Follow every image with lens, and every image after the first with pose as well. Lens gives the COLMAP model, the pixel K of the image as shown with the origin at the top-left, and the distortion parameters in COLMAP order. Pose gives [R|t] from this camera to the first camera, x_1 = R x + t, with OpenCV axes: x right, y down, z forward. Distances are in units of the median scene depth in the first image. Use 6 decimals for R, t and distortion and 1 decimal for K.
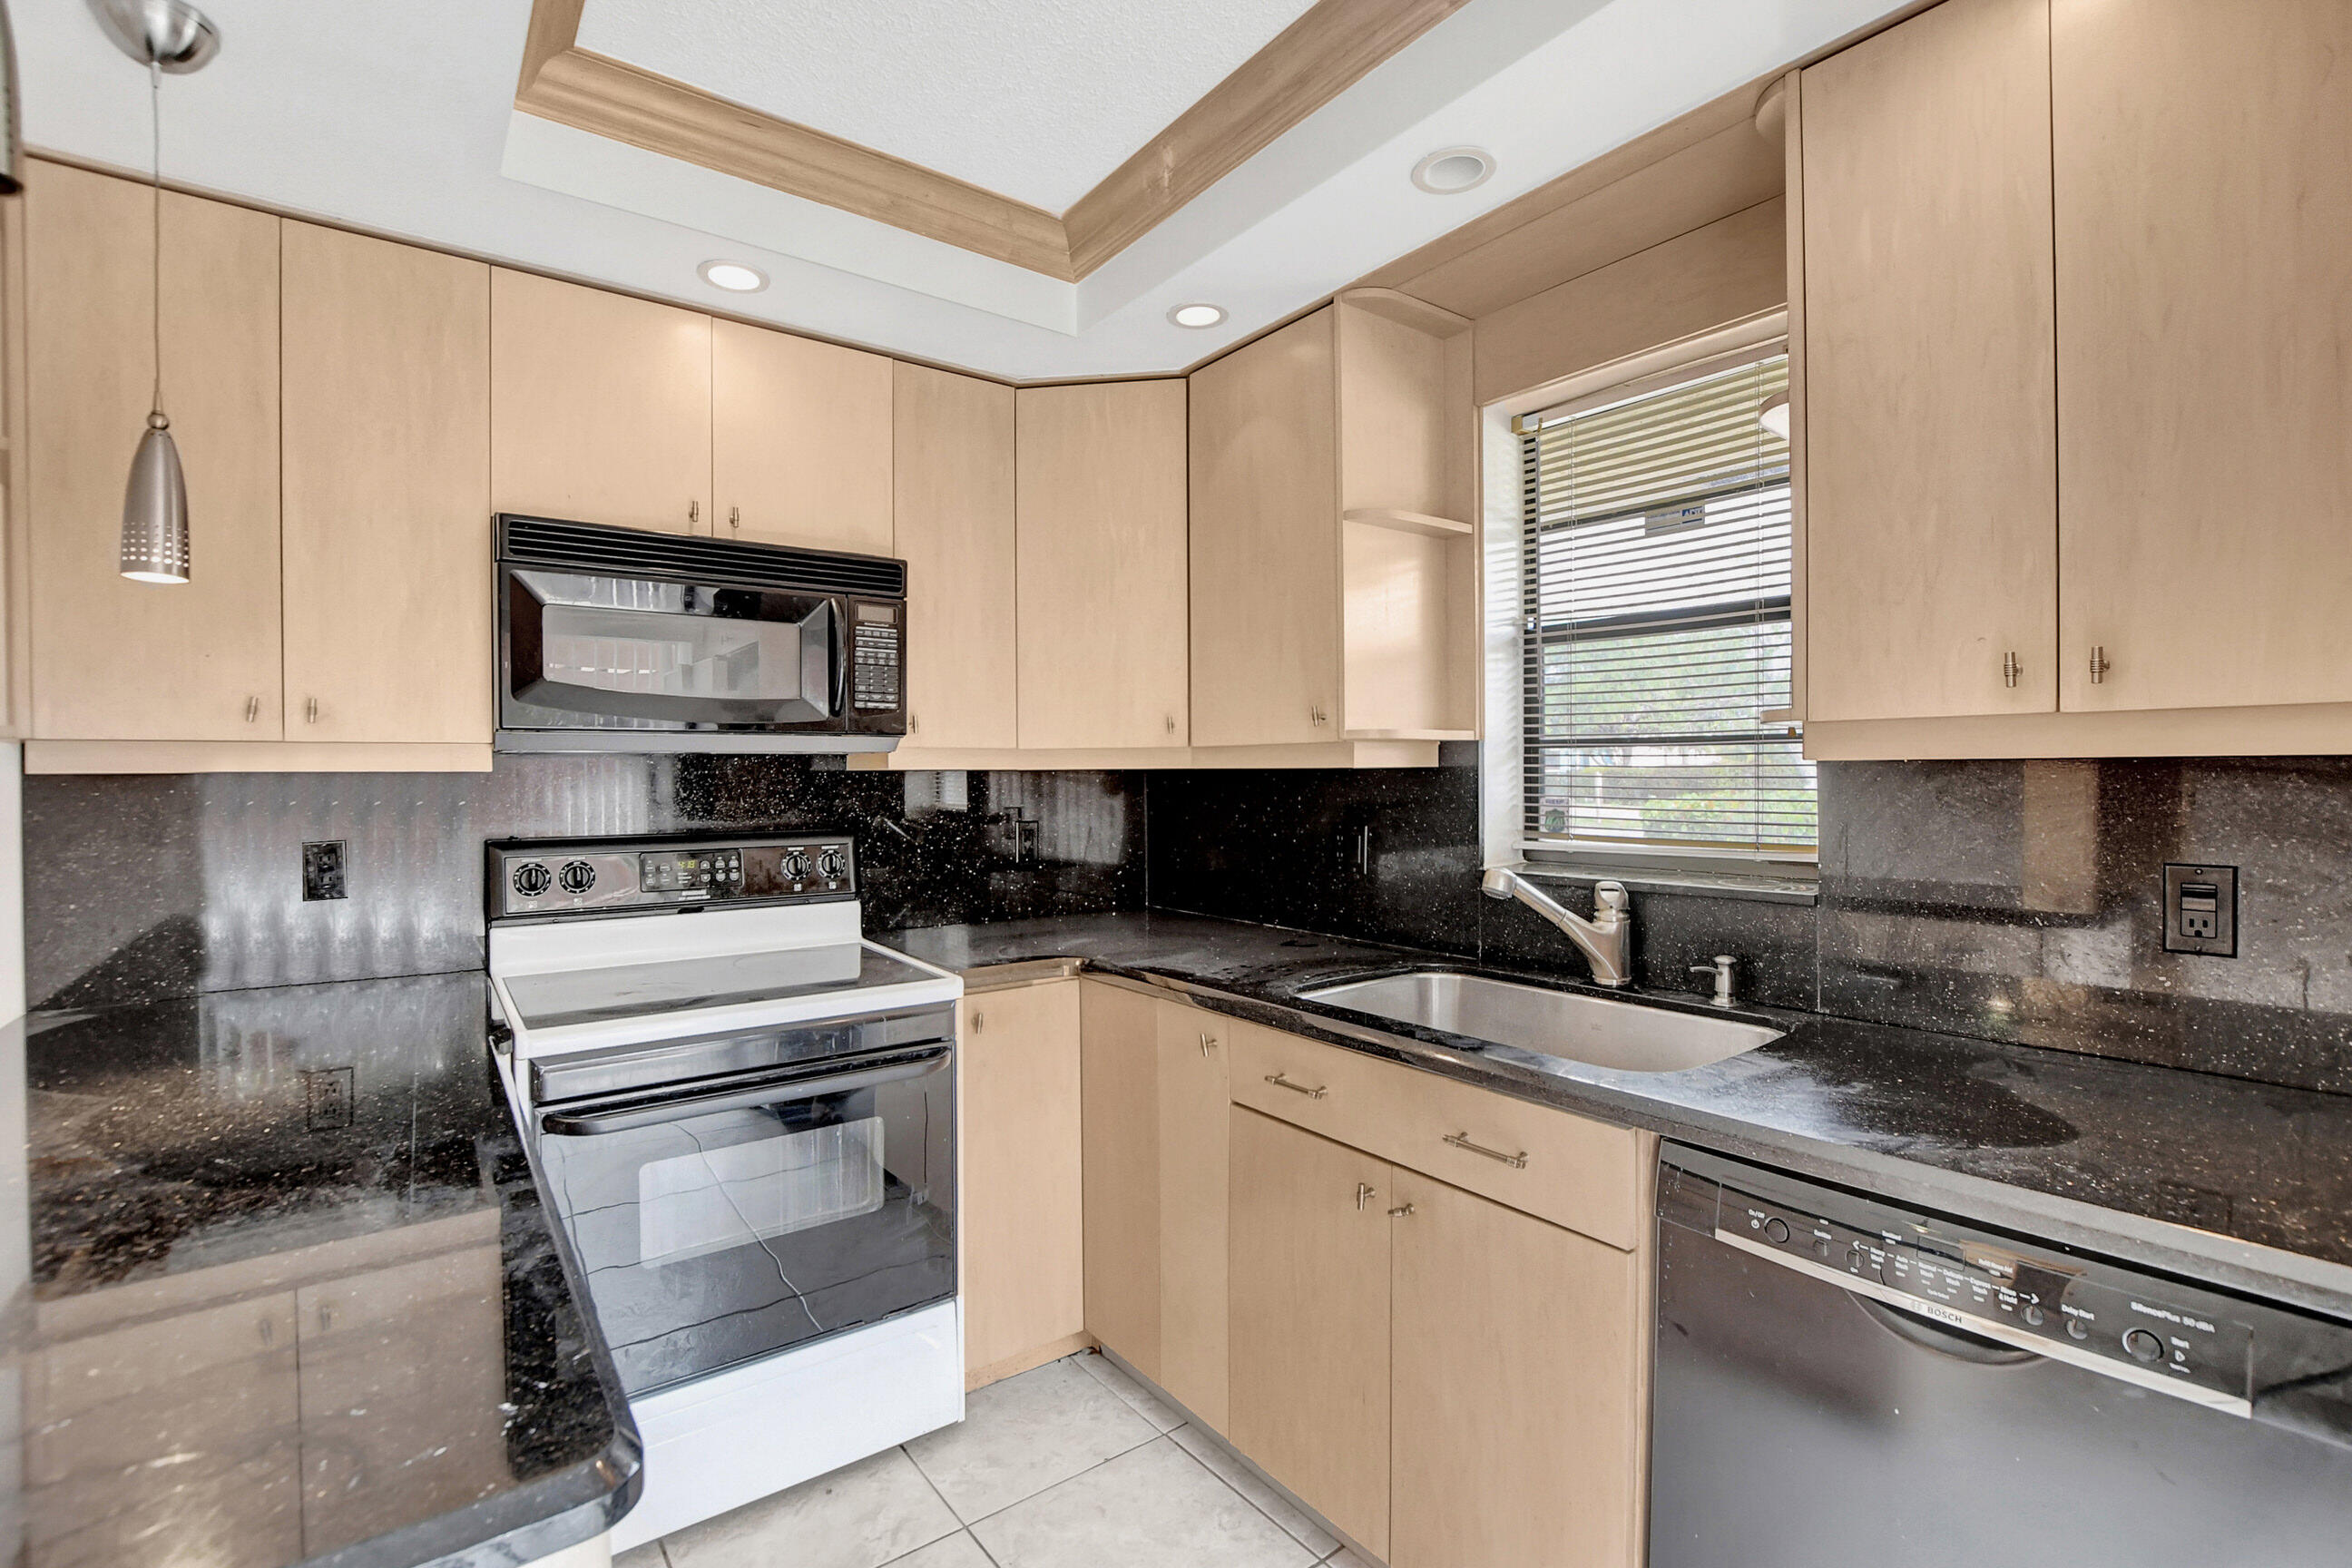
lens RADIAL K [[1059.5, 0, 1182.0], [0, 1059.5, 785.4], [0, 0, 1]] dist [-0.021591, 0.000088]
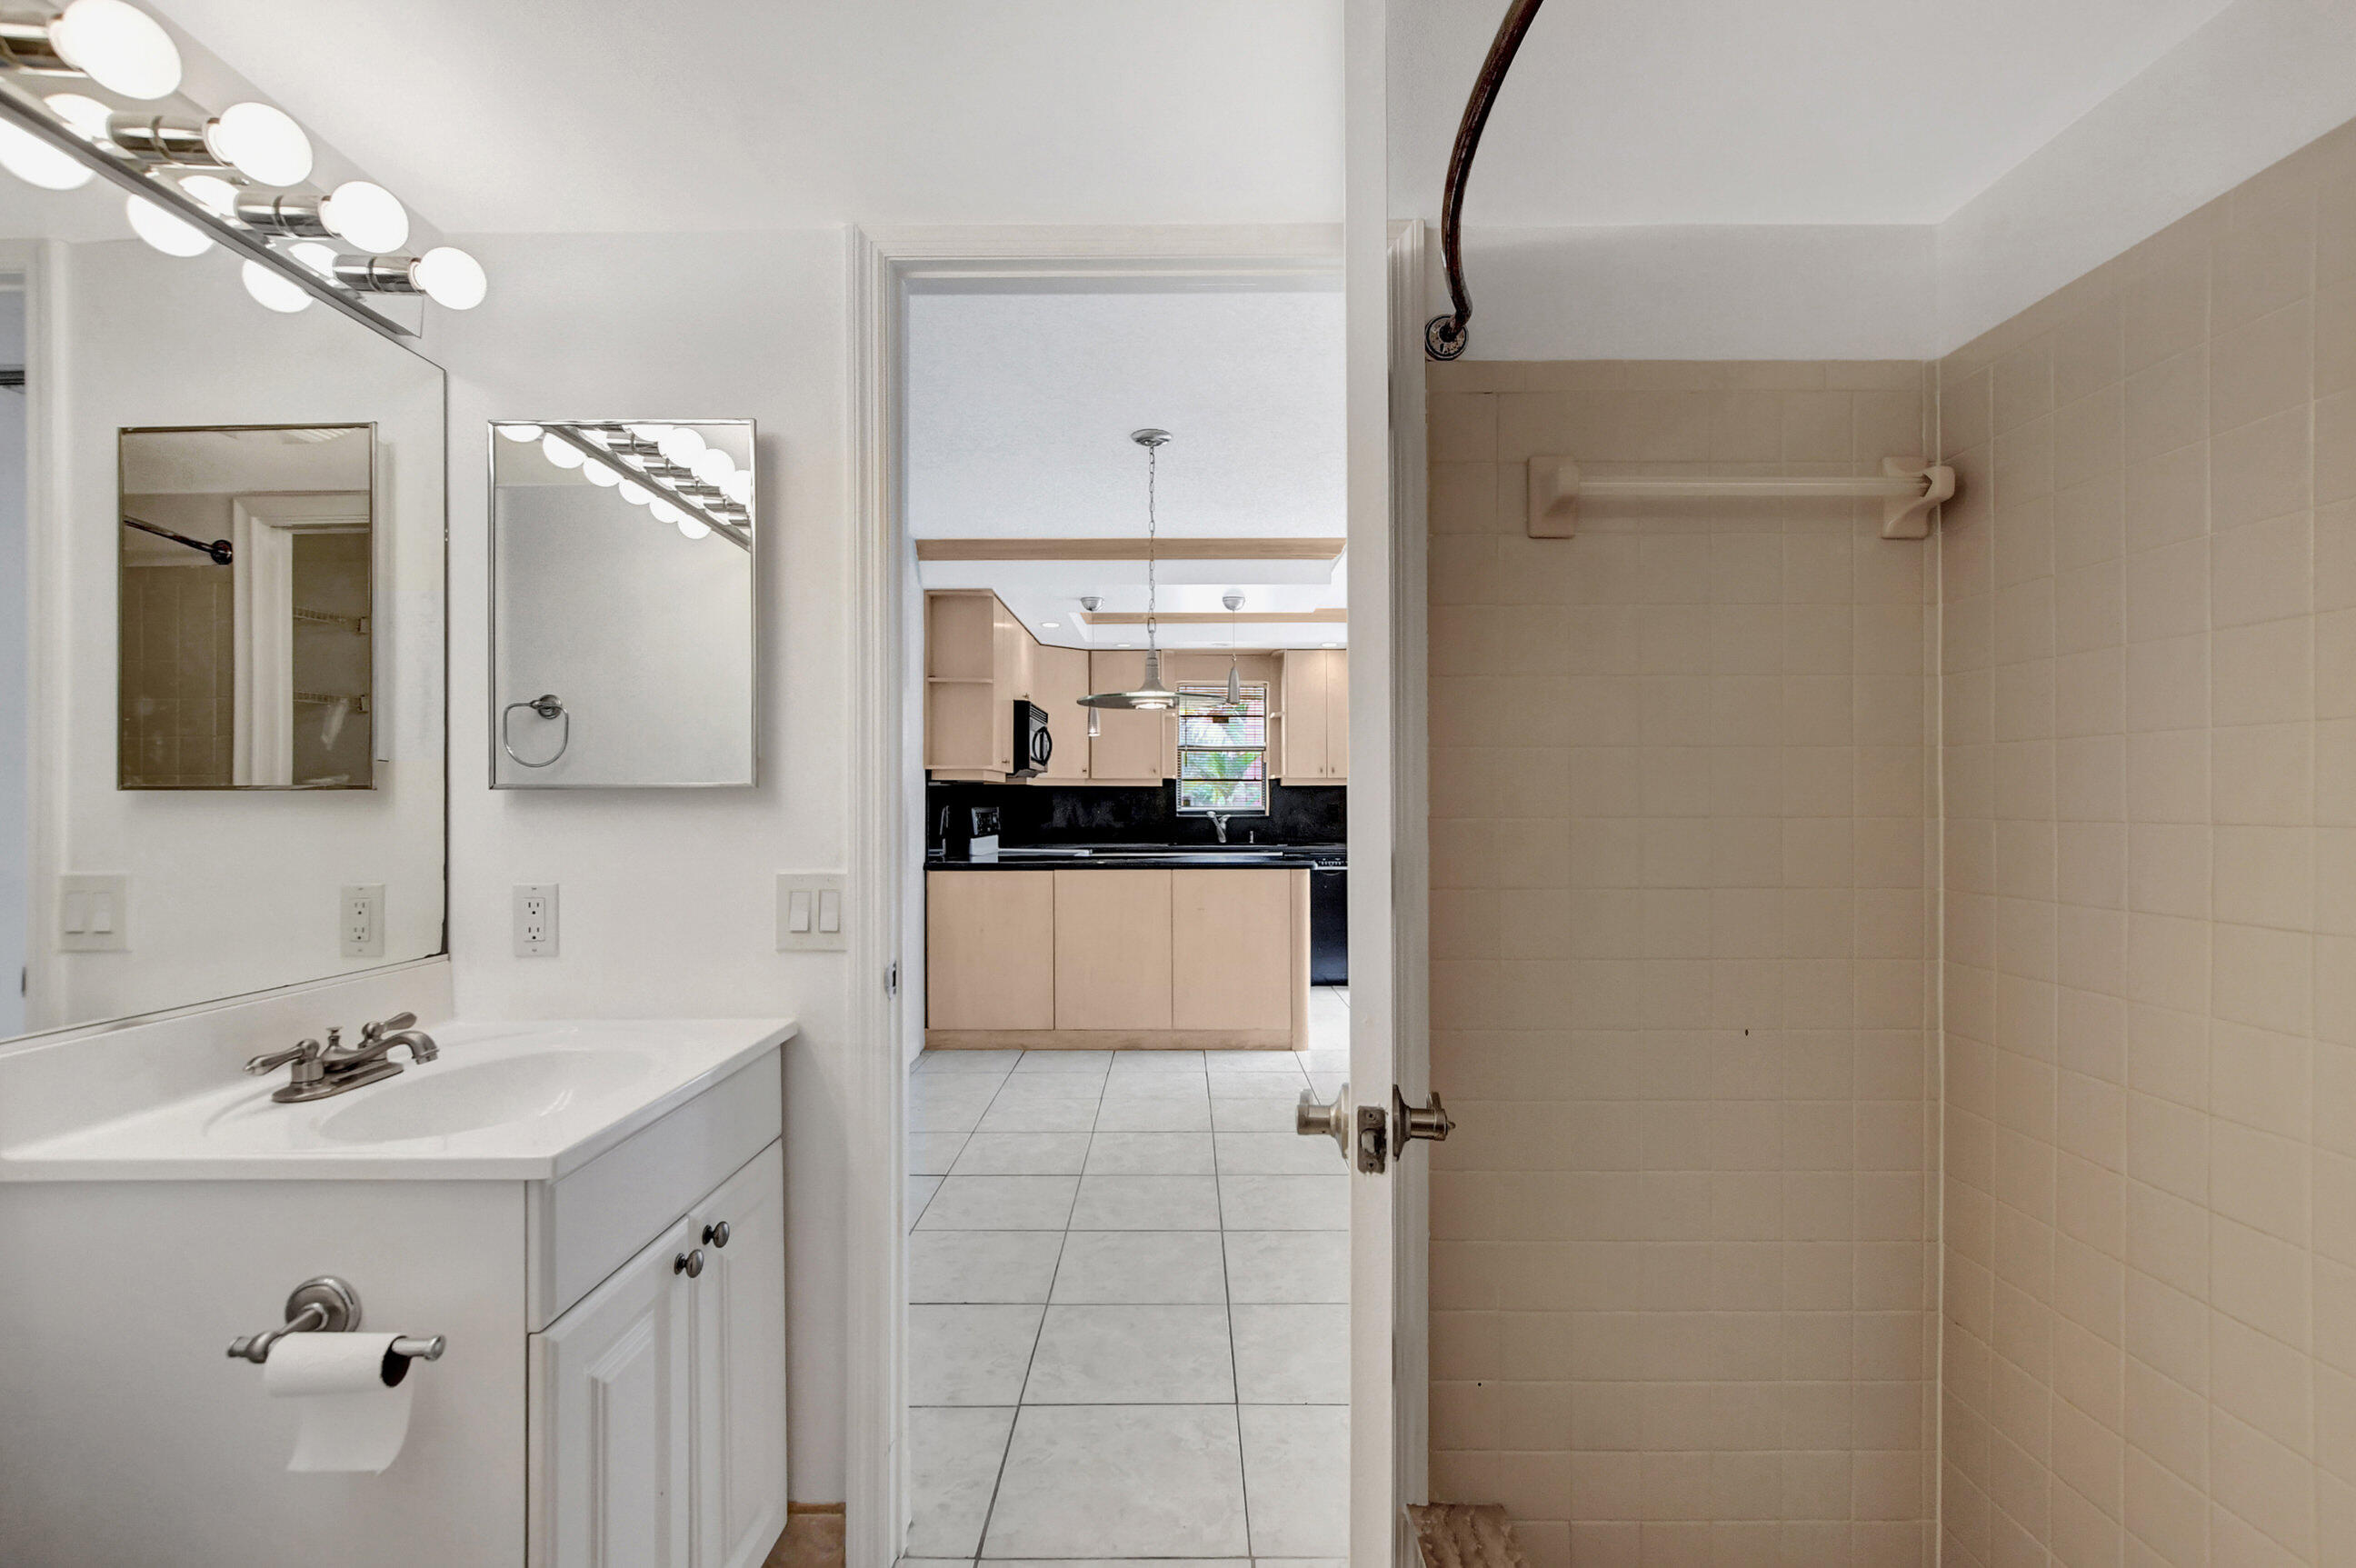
lens RADIAL K [[1061.3, 0, 1176.0], [0, 1061.3, 793.0], [0, 0, 1]] dist [-0.021591, 0.000088]
pose [[0.615319, 0.008940, 0.788228, -2.667003], [0.006391, 0.999846, -0.016329, 0.069157], [-0.788253, 0.015085, 0.615167, -1.222742]]
